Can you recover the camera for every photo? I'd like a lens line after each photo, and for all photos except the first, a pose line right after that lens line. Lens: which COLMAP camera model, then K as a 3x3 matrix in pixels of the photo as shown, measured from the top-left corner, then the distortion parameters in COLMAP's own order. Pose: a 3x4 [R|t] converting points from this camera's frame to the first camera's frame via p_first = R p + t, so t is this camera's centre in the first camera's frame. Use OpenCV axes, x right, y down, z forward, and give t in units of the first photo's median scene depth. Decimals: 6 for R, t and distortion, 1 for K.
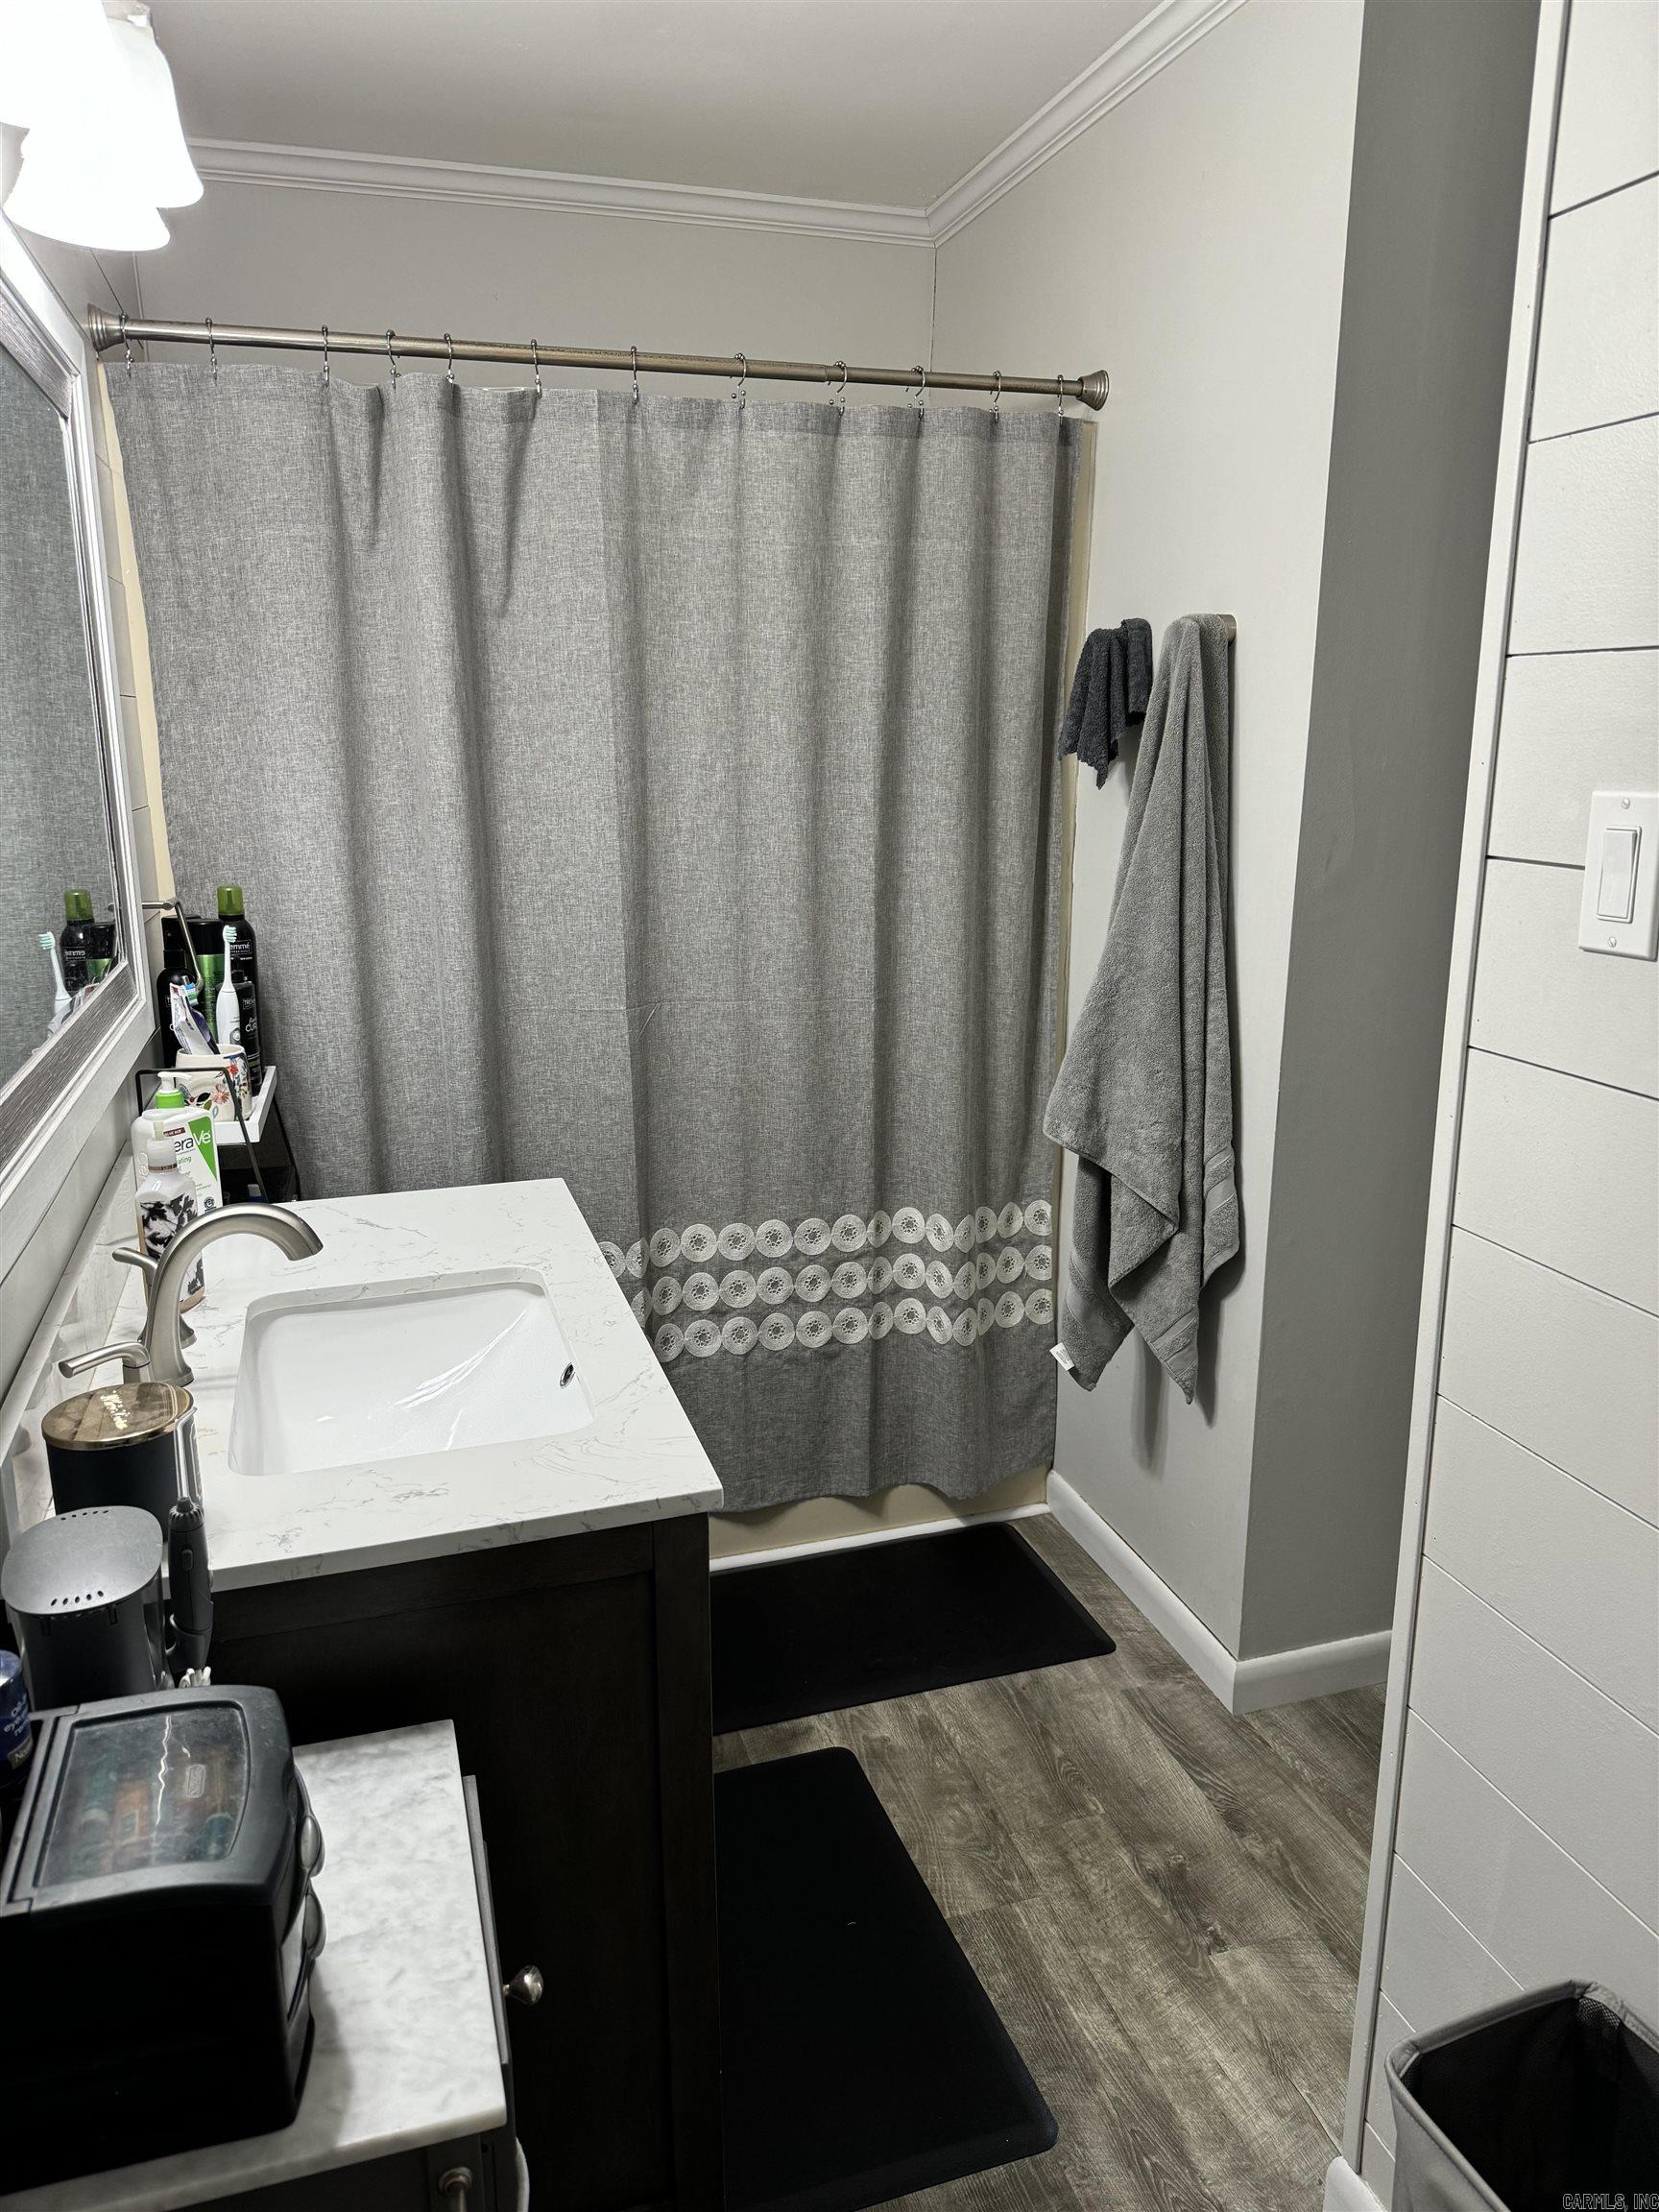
lens RADIAL K [[1564.7, 0, 832.0], [0, 1564.7, 1104.0], [0, 0, 1]] dist [0.068411, -0.059106]
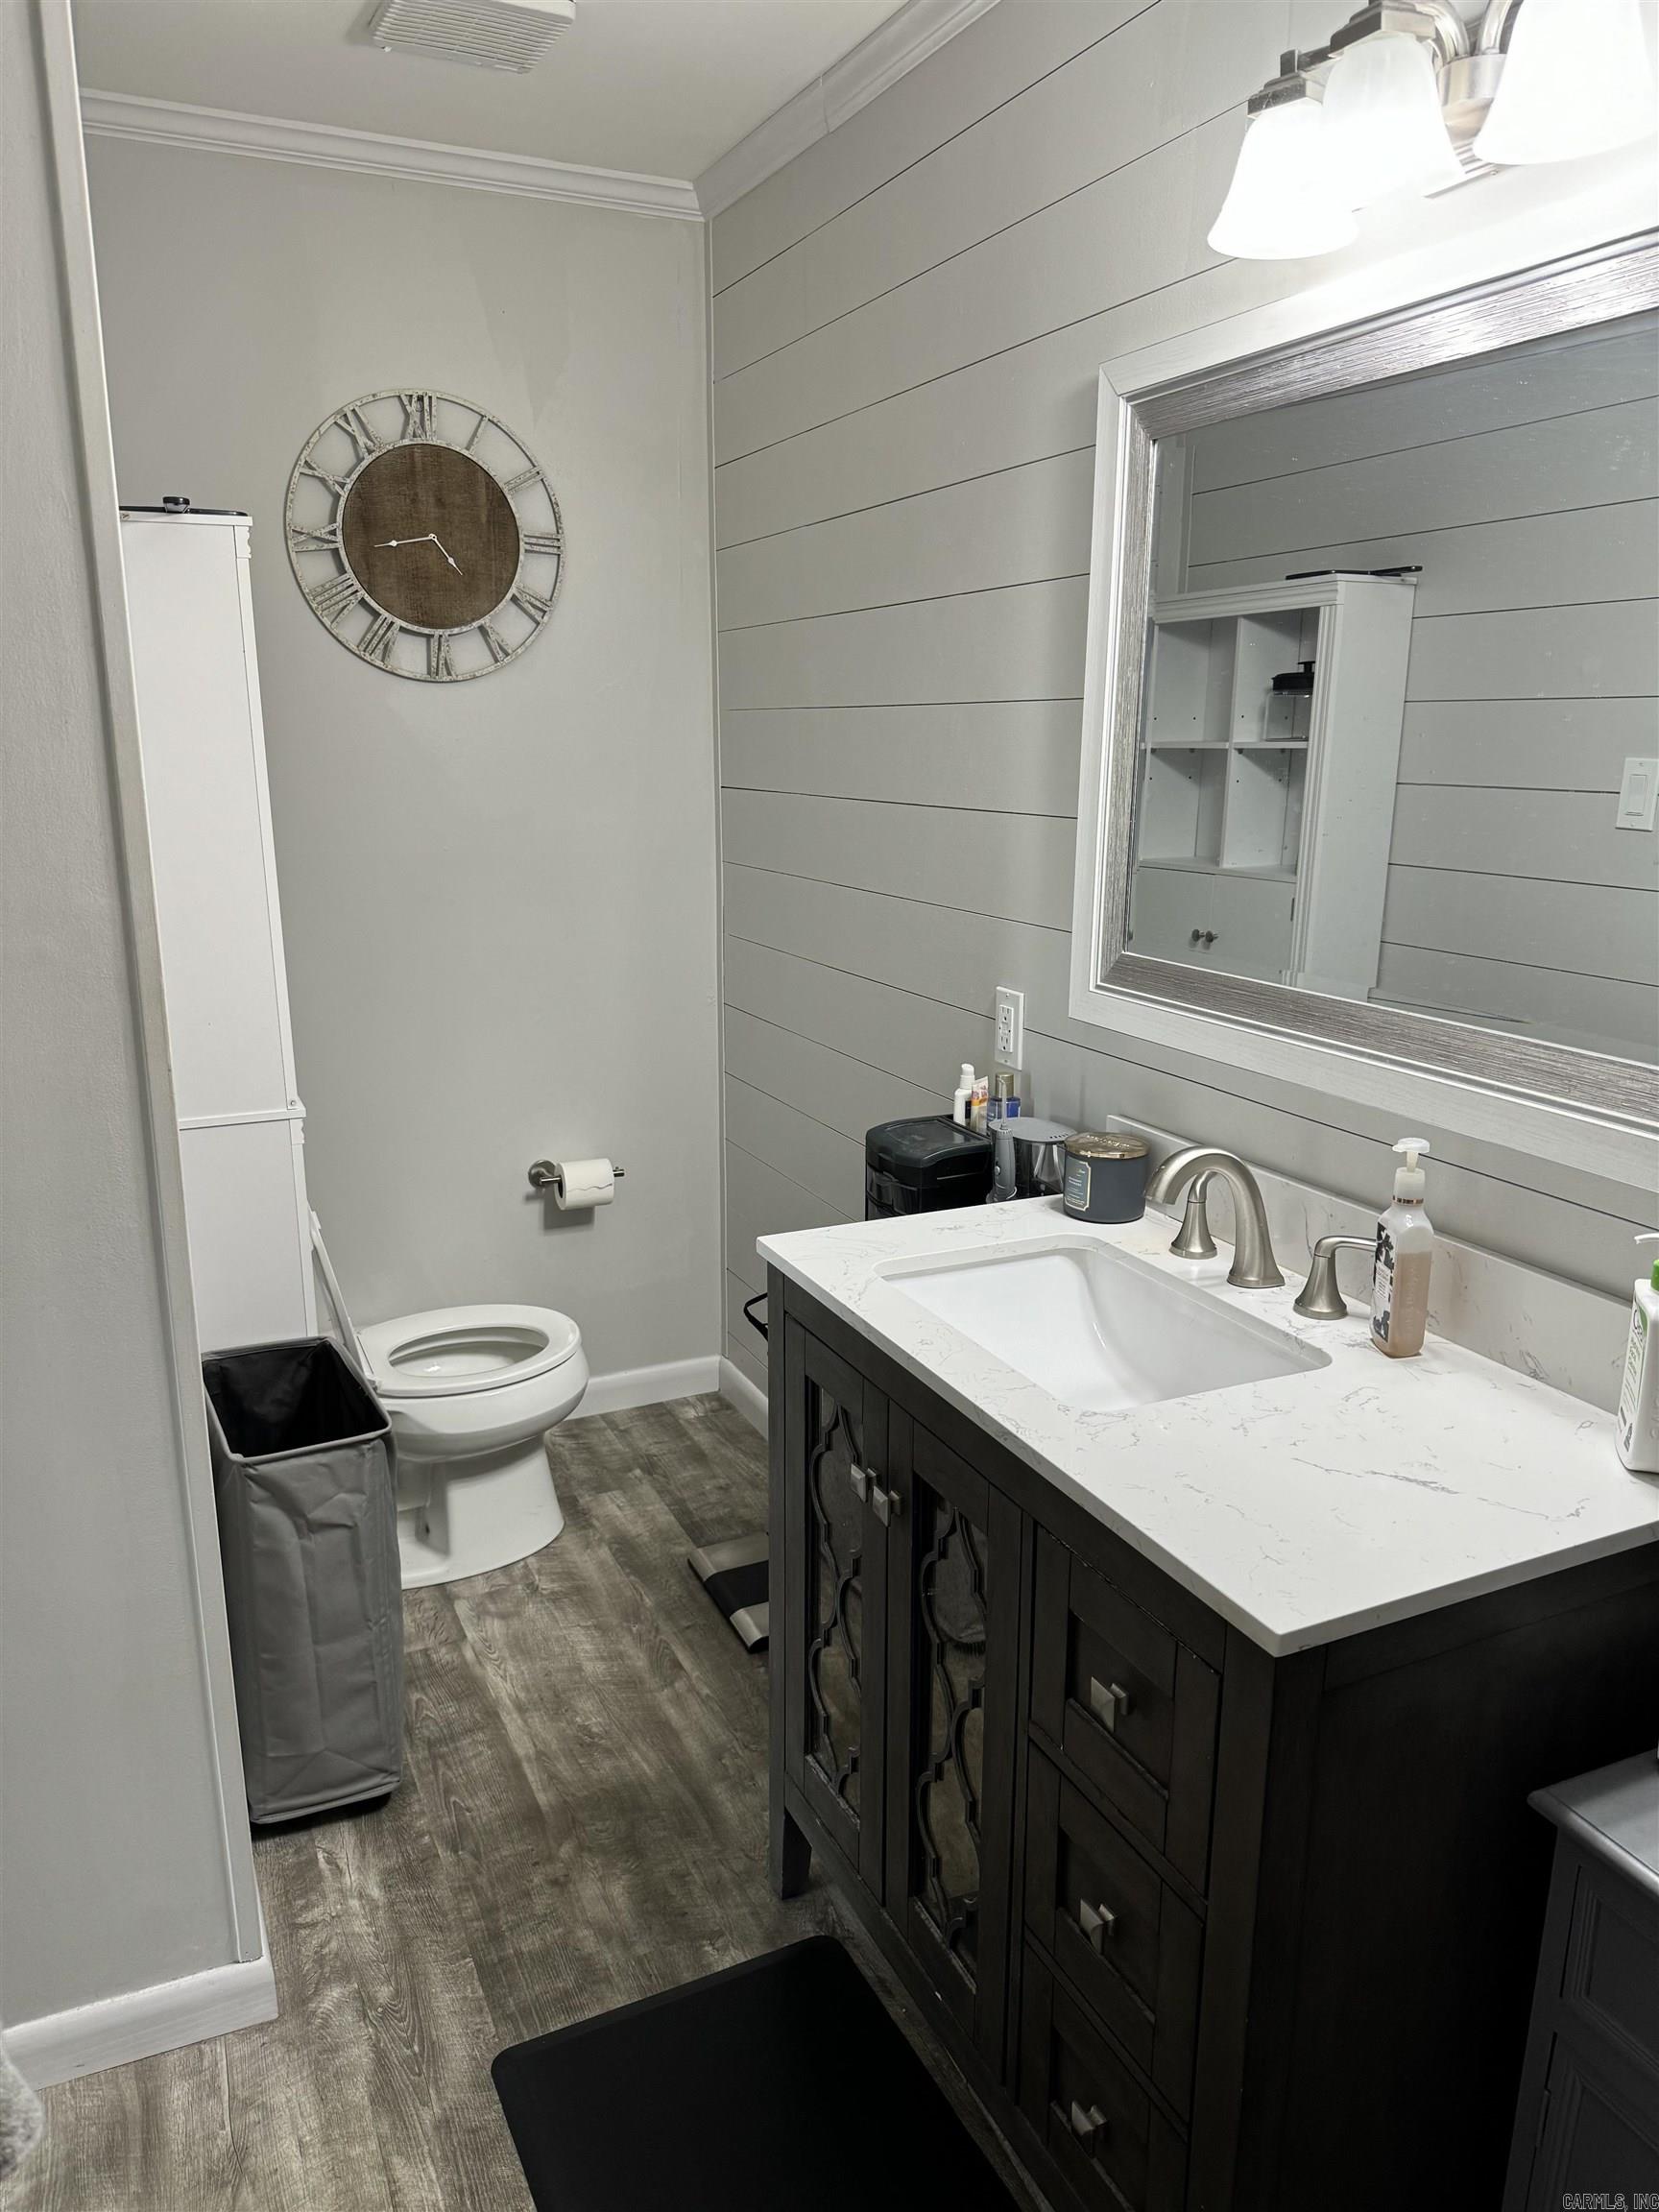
lens RADIAL K [[1564.7, 0, 828.6], [0, 1564.7, 1108.9], [0, 0, 1]] dist [0.068411, -0.059106]
pose [[-0.991176, 0.033154, -0.128336, 0.034260], [-0.029514, 0.888701, 0.457536, -0.393059], [0.129221, 0.457287, -0.879881, 1.613470]]
